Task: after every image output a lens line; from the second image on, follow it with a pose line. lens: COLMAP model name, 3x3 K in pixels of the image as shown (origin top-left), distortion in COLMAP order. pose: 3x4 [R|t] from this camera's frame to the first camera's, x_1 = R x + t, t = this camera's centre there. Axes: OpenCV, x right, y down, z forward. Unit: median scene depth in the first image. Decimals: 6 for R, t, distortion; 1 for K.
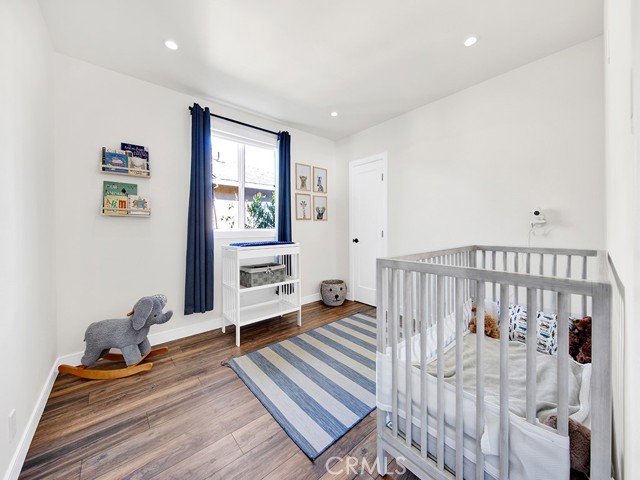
lens RADIAL K [[232.6, 0, 320.2], [0, 232.6, 233.5], [0, 0, 1]] dist [0.000487, 0.000018]
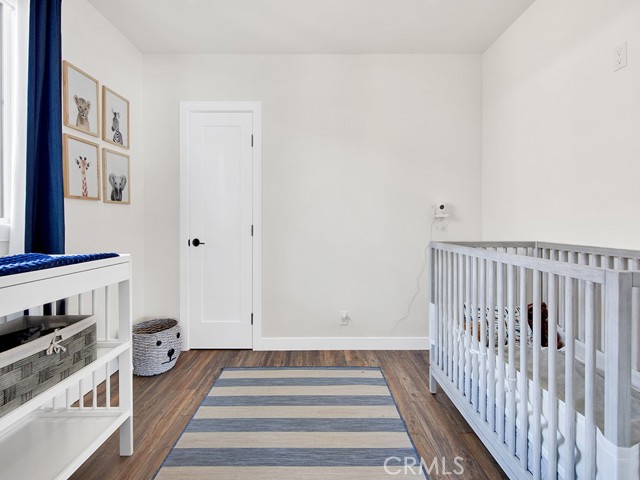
lens RADIAL K [[297.9, 0, 318.7], [0, 297.9, 226.4], [0, 0, 1]] dist [-0.000985, -0.000230]
pose [[0.649846, -0.001674, 0.760064, -0.203543], [0.010478, 0.999922, -0.006757, -0.000756], [-0.759993, 0.012354, 0.649813, 0.300876]]
